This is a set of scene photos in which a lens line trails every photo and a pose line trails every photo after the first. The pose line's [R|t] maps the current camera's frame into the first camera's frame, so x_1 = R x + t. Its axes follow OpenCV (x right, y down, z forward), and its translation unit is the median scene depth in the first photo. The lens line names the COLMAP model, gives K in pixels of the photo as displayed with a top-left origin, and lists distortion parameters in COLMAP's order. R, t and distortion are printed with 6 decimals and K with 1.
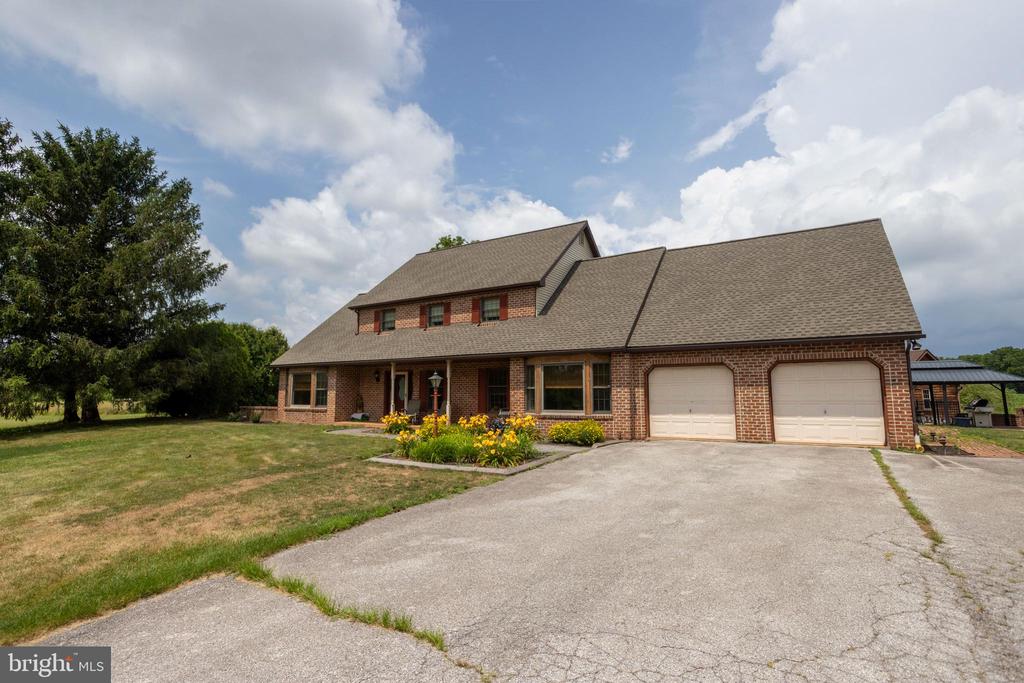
lens RADIAL K [[496.7, 0, 514.8], [0, 496.7, 342.0], [0, 0, 1]] dist [-0.014601, 0.002096]
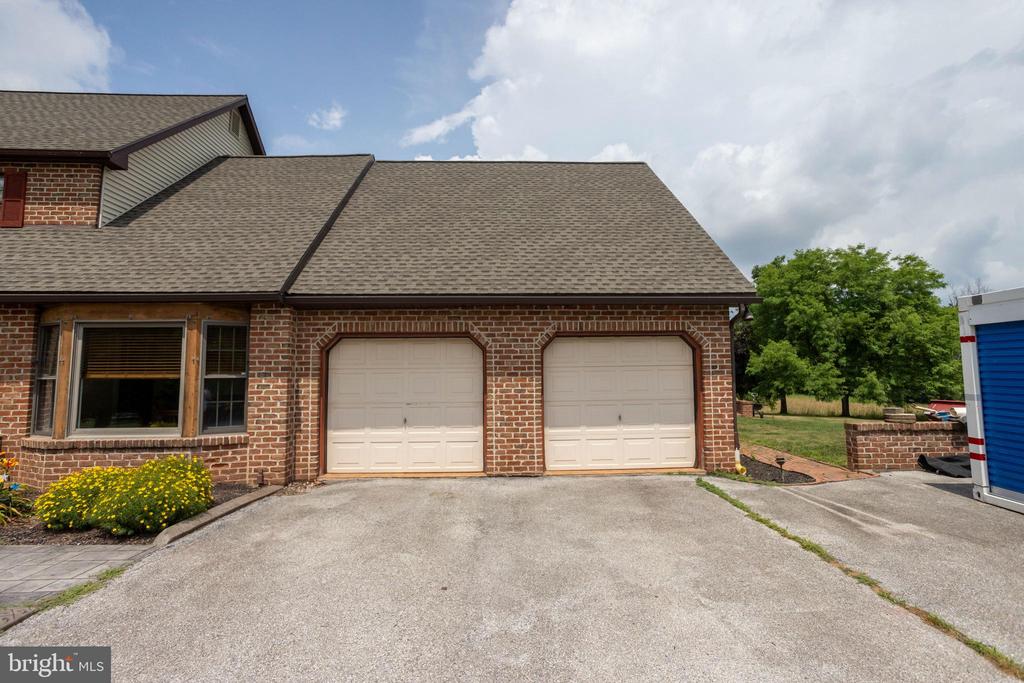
lens RADIAL K [[496.7, 0, 514.0], [0, 496.7, 340.9], [0, 0, 1]] dist [-0.014601, 0.002096]
pose [[0.836735, 0.038278, 0.546269, 0.149004], [-0.052480, 0.998568, 0.010413, 0.038826], [-0.545088, -0.037381, 0.837545, 0.467913]]
